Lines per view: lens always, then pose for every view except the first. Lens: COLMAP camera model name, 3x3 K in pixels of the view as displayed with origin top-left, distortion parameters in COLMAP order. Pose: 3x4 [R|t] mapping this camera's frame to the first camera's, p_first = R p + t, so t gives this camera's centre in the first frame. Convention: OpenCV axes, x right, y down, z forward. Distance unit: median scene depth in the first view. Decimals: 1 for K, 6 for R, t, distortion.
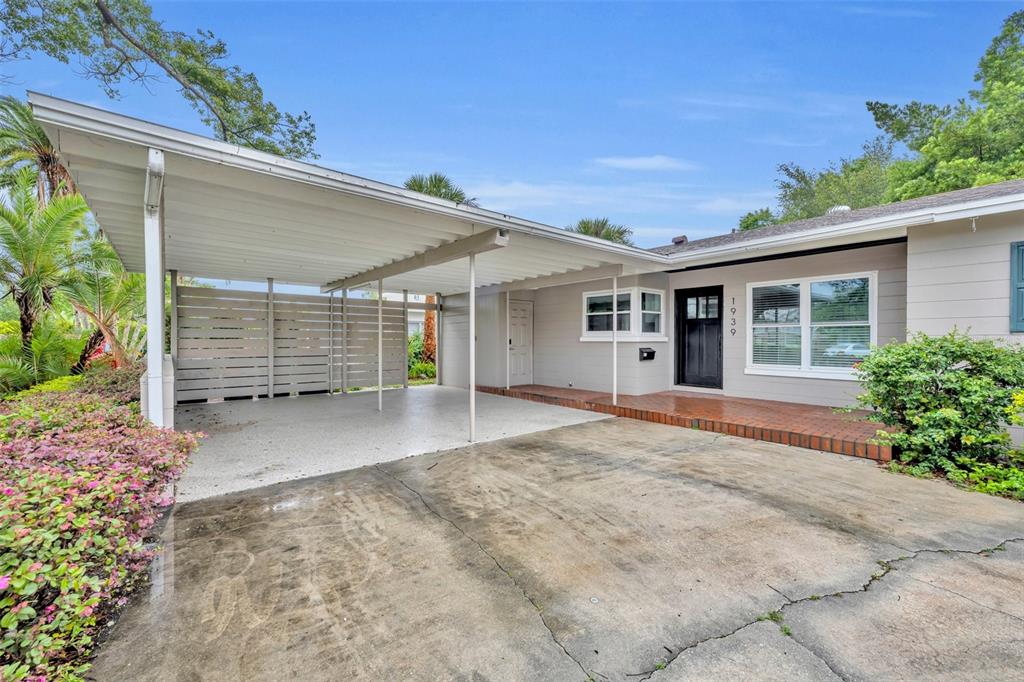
lens RADIAL K [[422.8, 0, 512.0], [0, 422.8, 341.0], [0, 0, 1]] dist [0.002597, 0.000168]
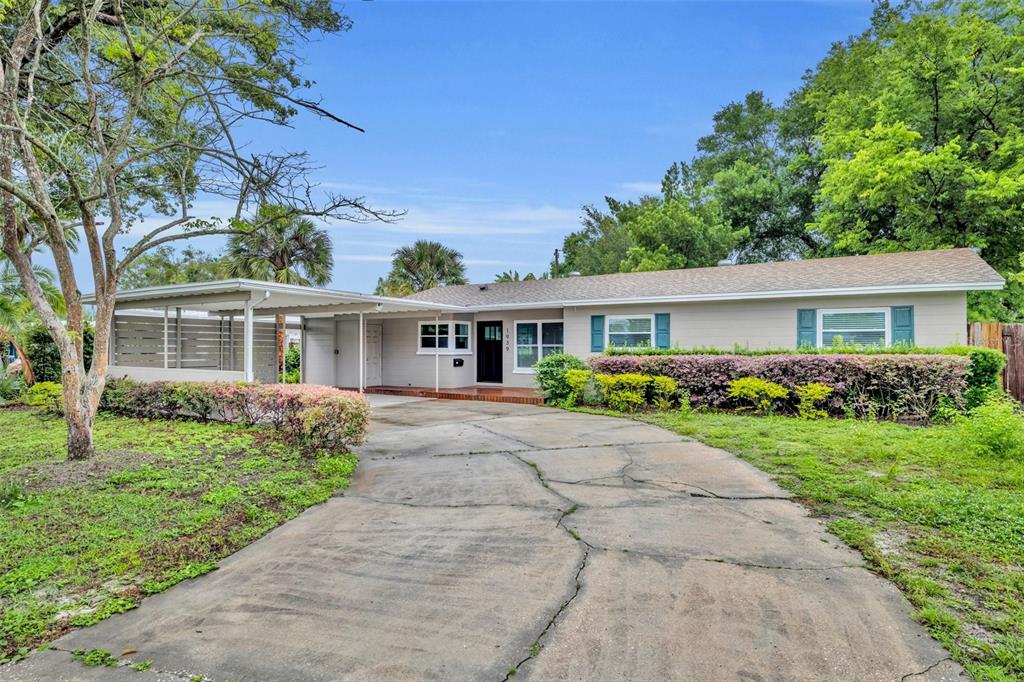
lens RADIAL K [[499.1, 0, 512.0], [0, 499.1, 341.0], [0, 0, 1]] dist [0.020724, -0.026643]
pose [[0.940636, 0.004727, 0.339385, -0.129986], [0.000505, 0.999882, -0.015325, -0.021186], [-0.339417, 0.014587, 0.940523, -0.841625]]
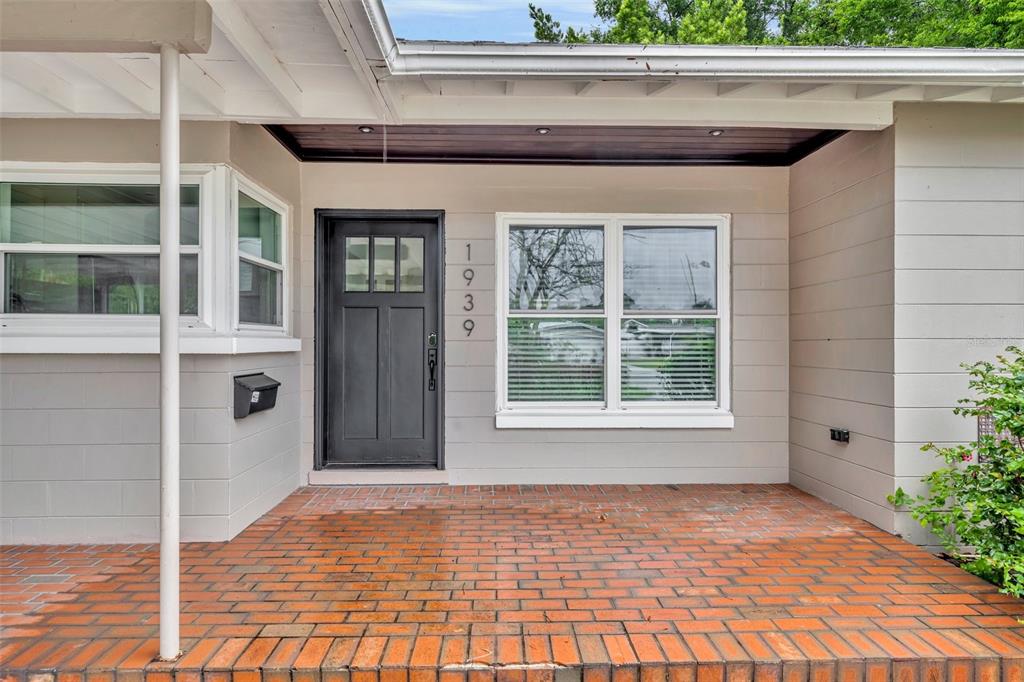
lens RADIAL K [[580.6, 0, 512.0], [0, 580.6, 341.0], [0, 0, 1]] dist [0.001232, 0.000205]
pose [[0.620609, 0.007561, 0.784084, 0.105691], [0.000726, 0.999948, -0.010217, -0.002145], [-0.784120, 0.006910, 0.620571, 0.594598]]
